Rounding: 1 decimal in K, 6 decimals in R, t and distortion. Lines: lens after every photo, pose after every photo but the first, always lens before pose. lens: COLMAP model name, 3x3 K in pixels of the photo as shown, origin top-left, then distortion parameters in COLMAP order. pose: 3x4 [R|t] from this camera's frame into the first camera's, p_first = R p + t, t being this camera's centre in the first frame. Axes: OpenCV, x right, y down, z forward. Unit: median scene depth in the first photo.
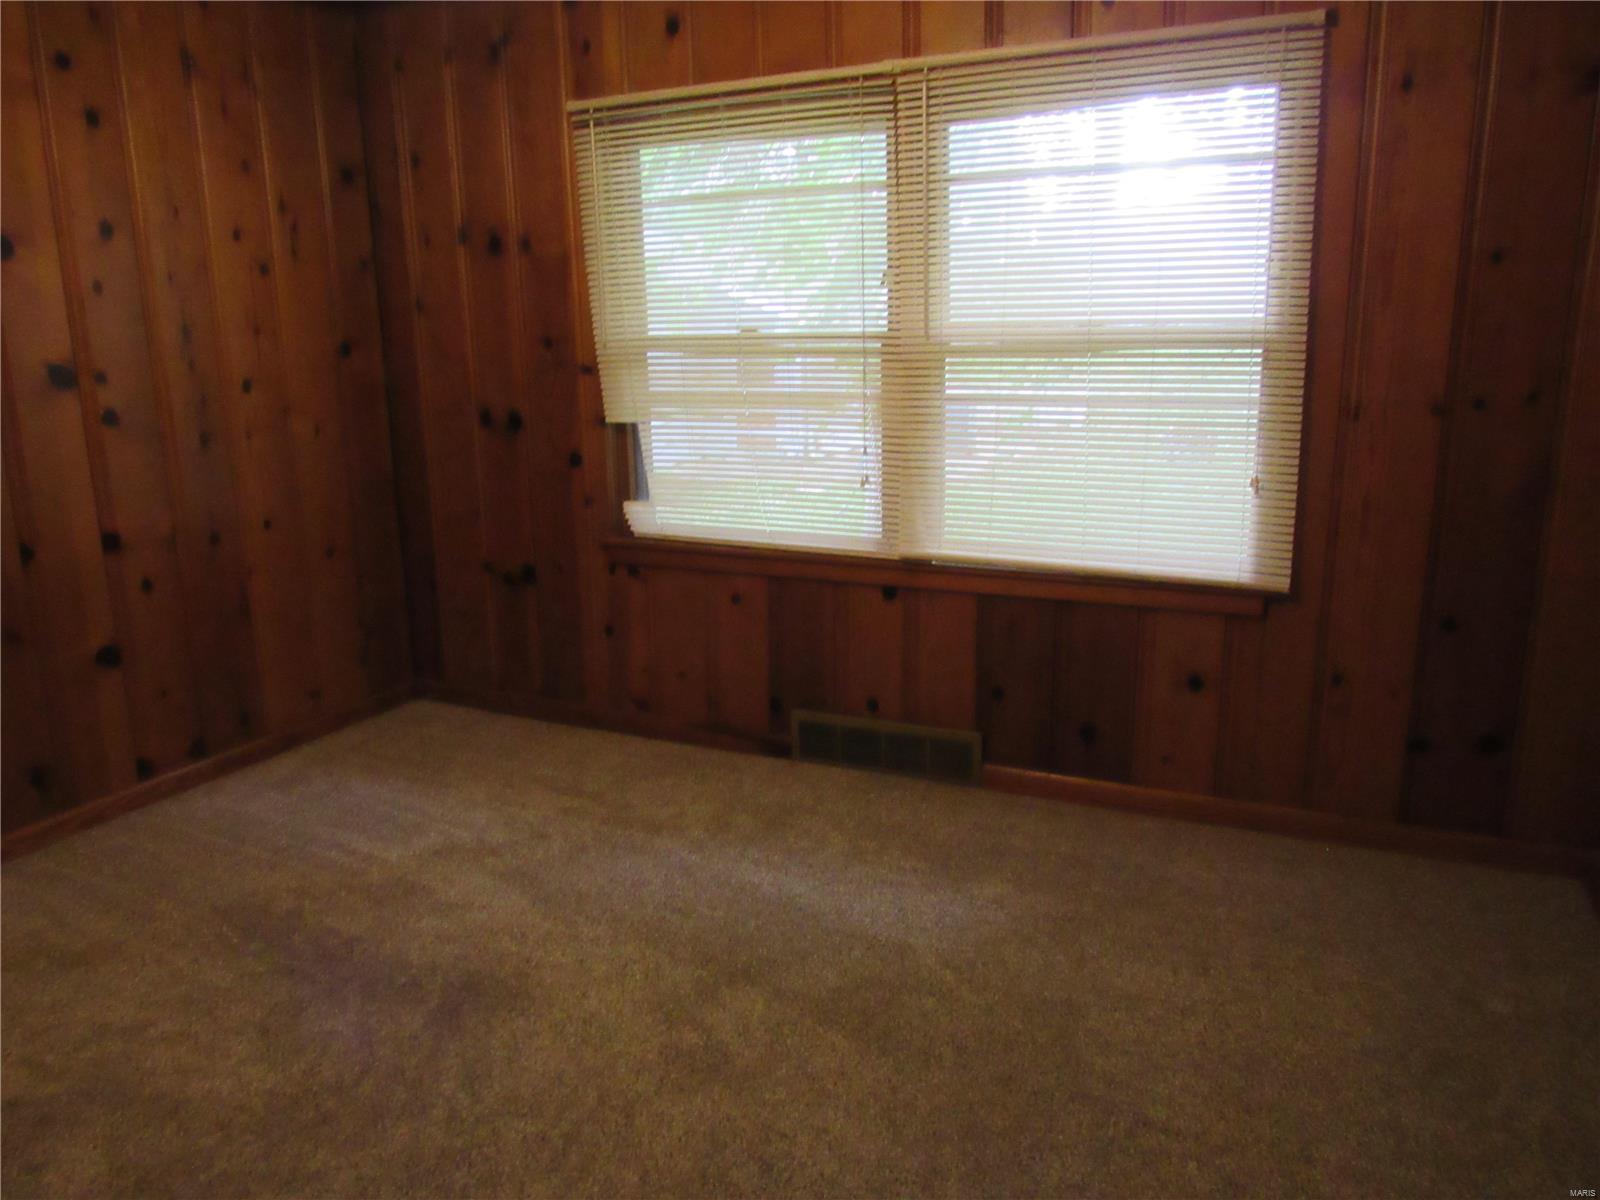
lens RADIAL K [[1133.6, 0, 782.9], [0, 1133.6, 596.7], [0, 0, 1]] dist [-0.017698, 0.003701]
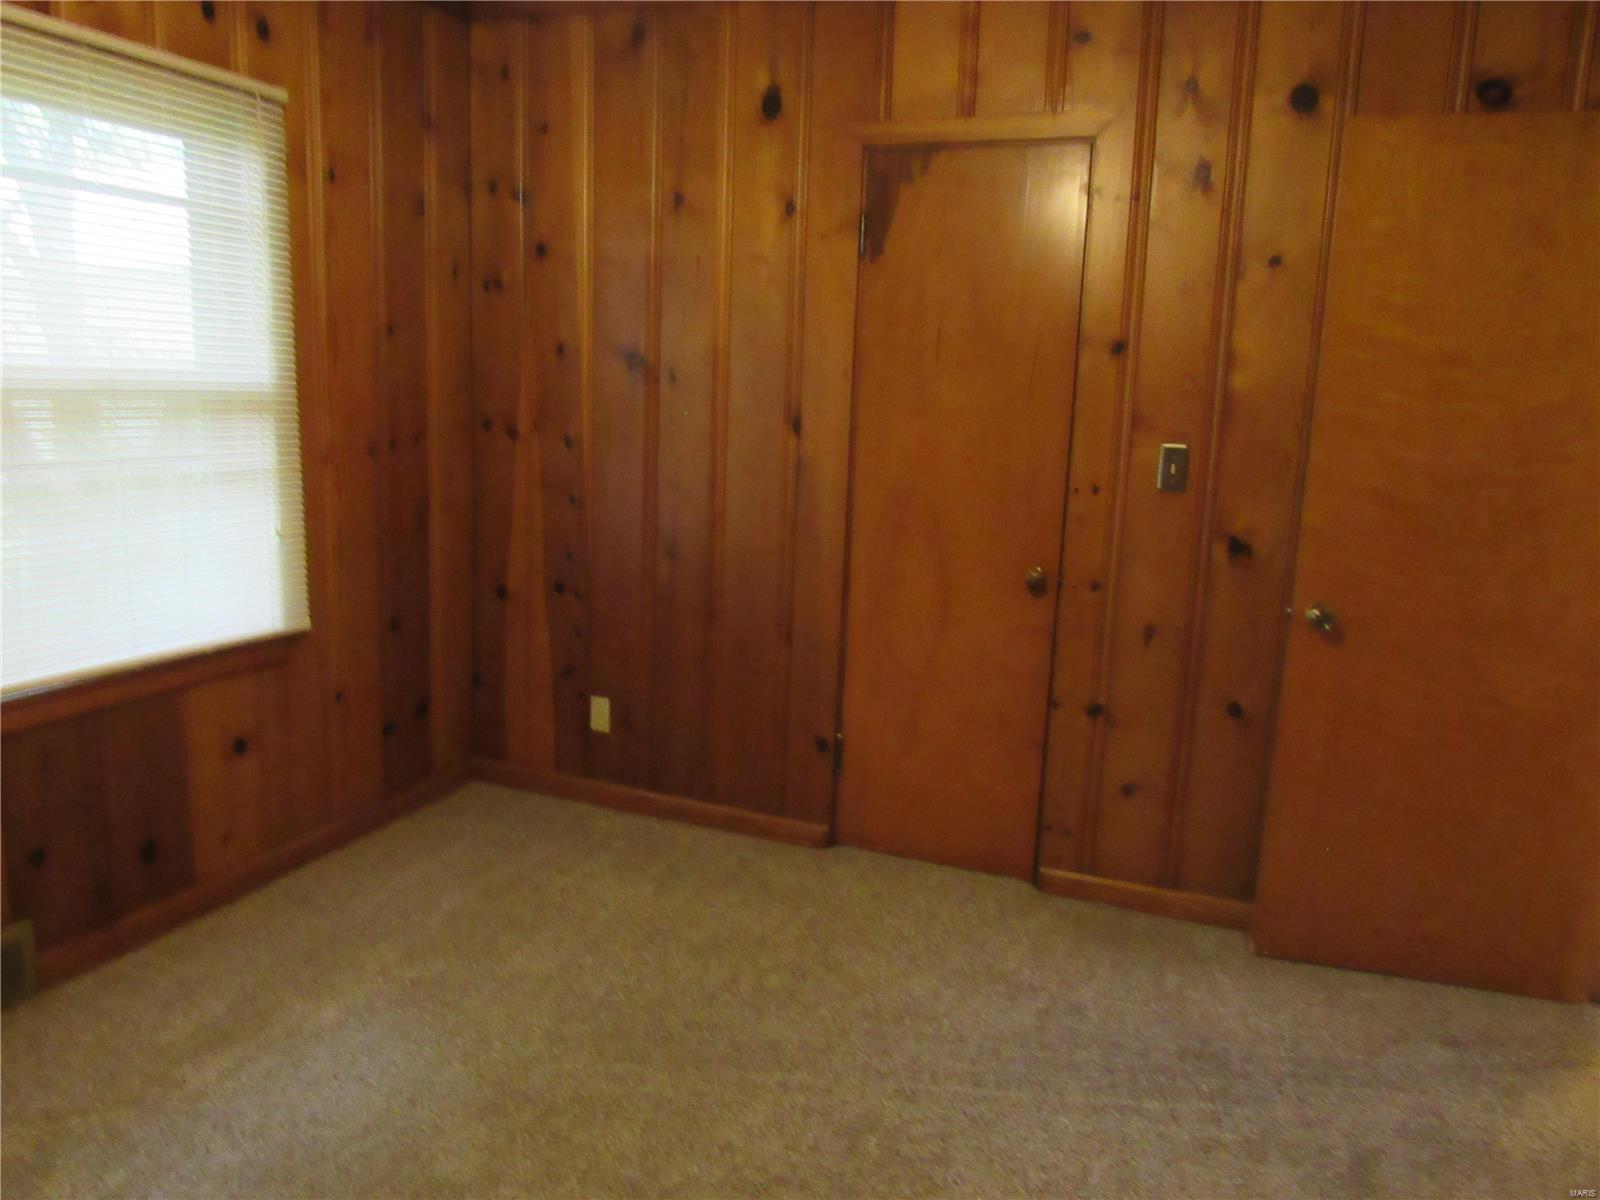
lens RADIAL K [[1133.6, 0, 782.9], [0, 1133.6, 596.7], [0, 0, 1]] dist [-0.017698, 0.003701]
pose [[-0.048189, -0.168735, 0.984483, -0.625048], [0.185797, 0.966912, 0.174817, -0.138714], [-0.981406, 0.191338, -0.015244, 0.584715]]
